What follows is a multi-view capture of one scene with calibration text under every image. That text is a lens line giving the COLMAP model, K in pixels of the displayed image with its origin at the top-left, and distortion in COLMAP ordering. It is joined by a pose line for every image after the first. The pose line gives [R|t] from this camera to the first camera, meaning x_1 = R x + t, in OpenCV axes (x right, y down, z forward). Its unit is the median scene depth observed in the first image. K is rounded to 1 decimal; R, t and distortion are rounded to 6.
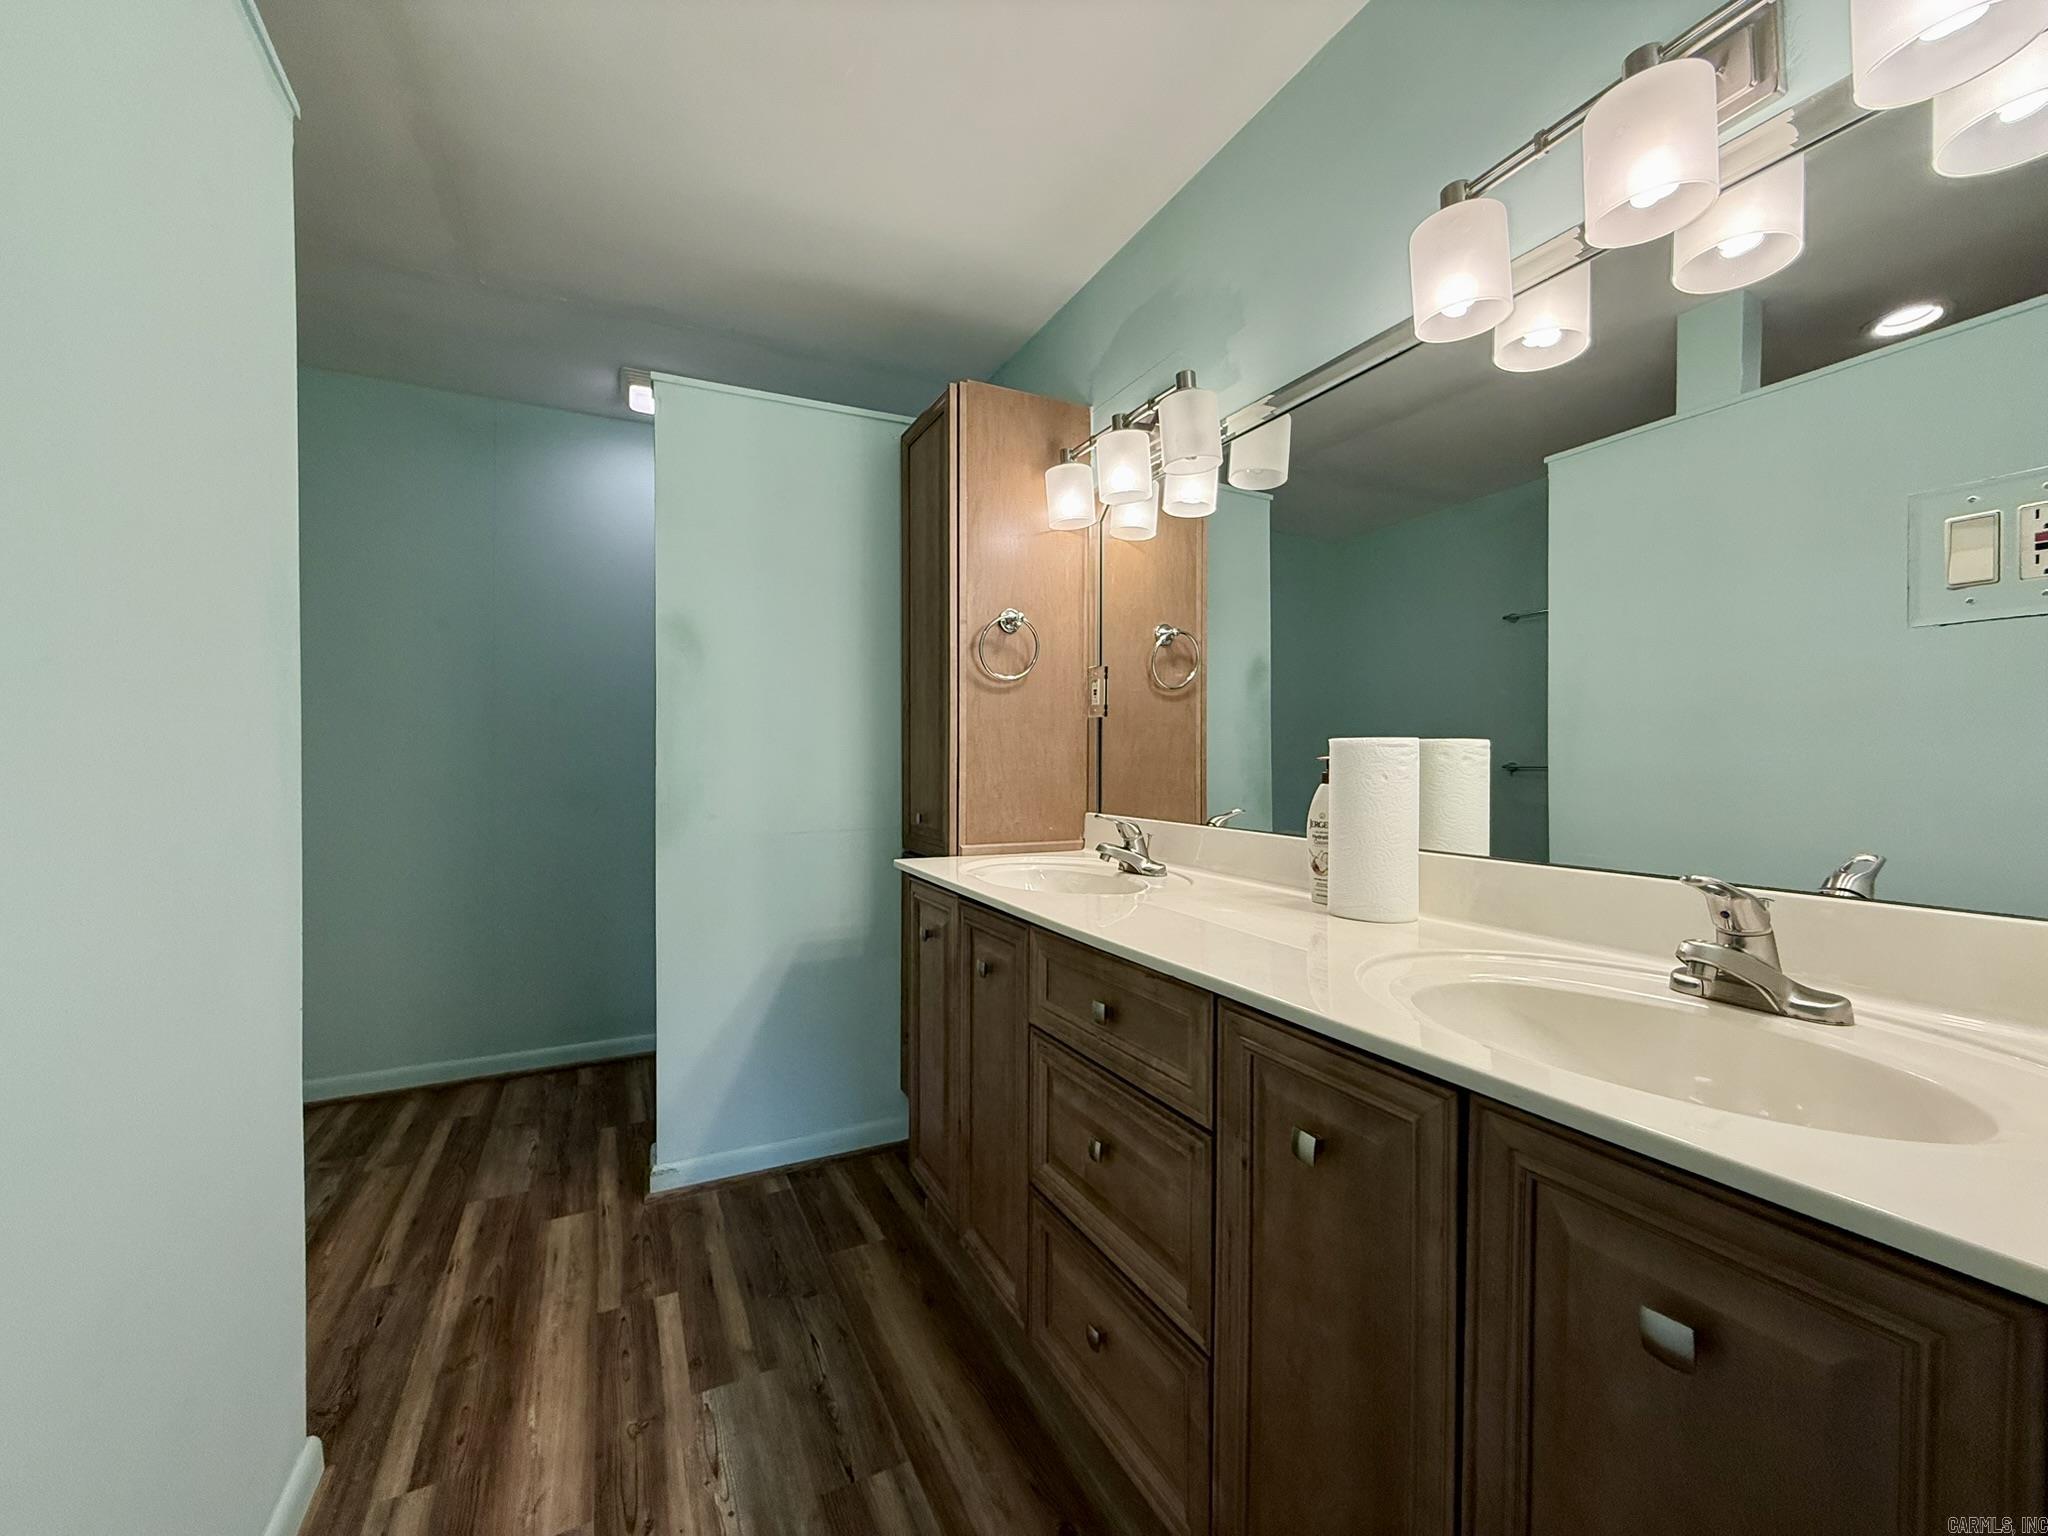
lens RADIAL K [[815.9, 0, 1016.5], [0, 815.9, 765.6], [0, 0, 1]] dist [0.000614, -0.000043]
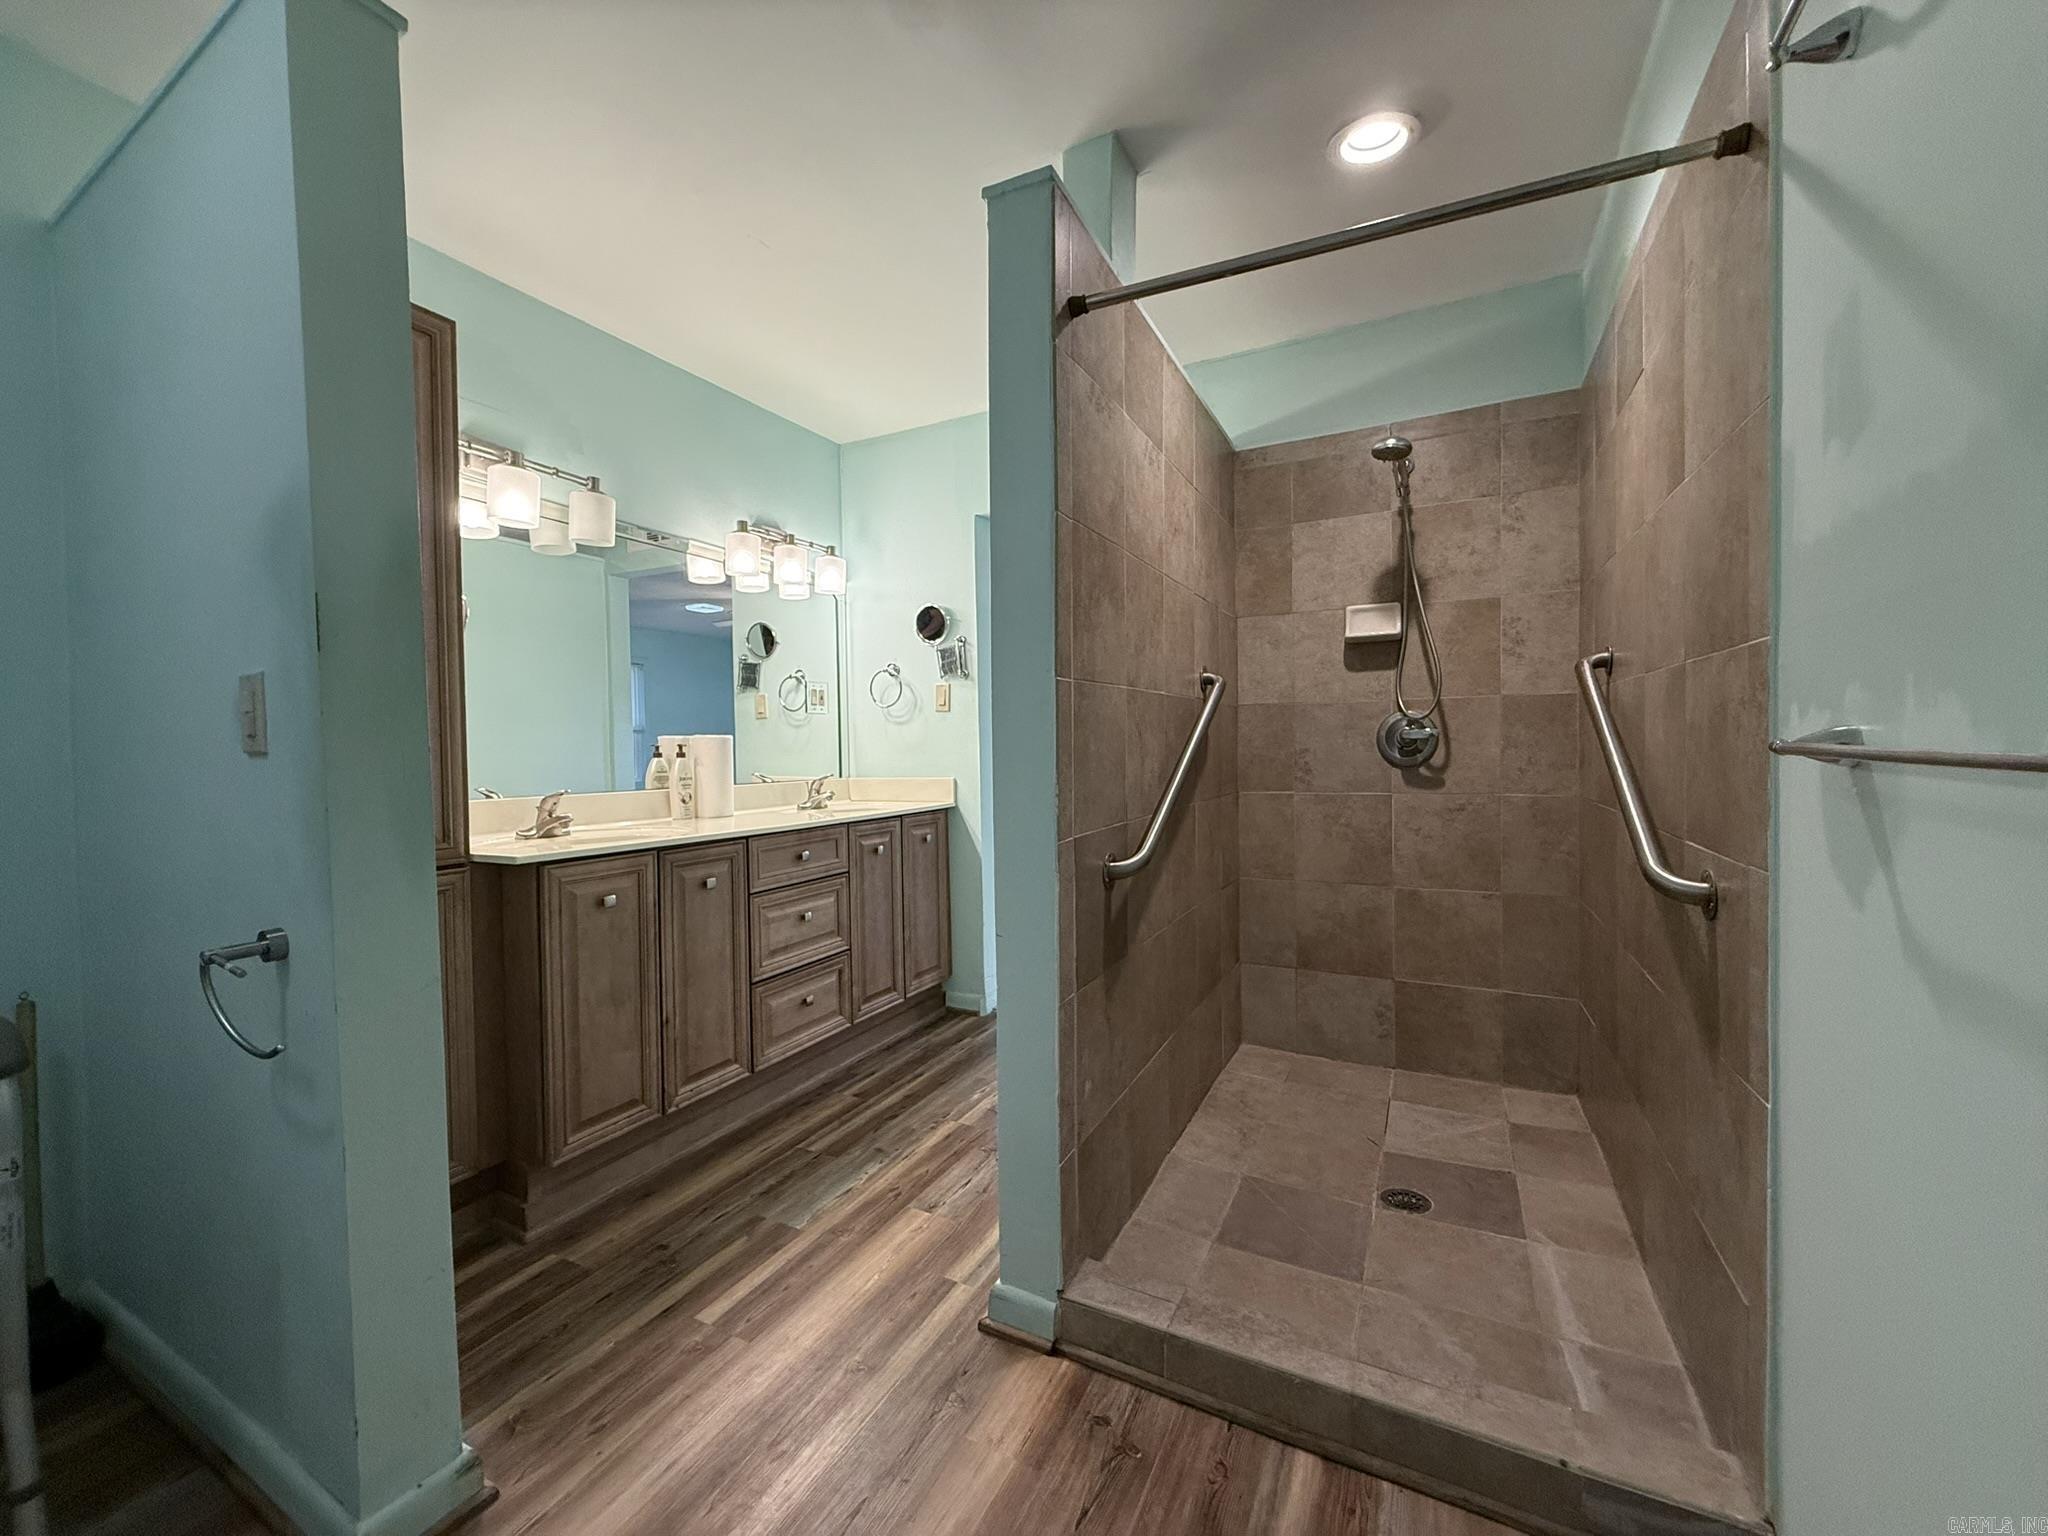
lens RADIAL K [[815.9, 0, 1016.5], [0, 815.9, 765.6], [0, 0, 1]] dist [0.000614, -0.000043]
pose [[-0.585207, -0.010961, 0.810810, -1.607514], [0.024142, 0.999230, 0.030933, -0.001404], [-0.810524, 0.037677, -0.584492, 1.428794]]
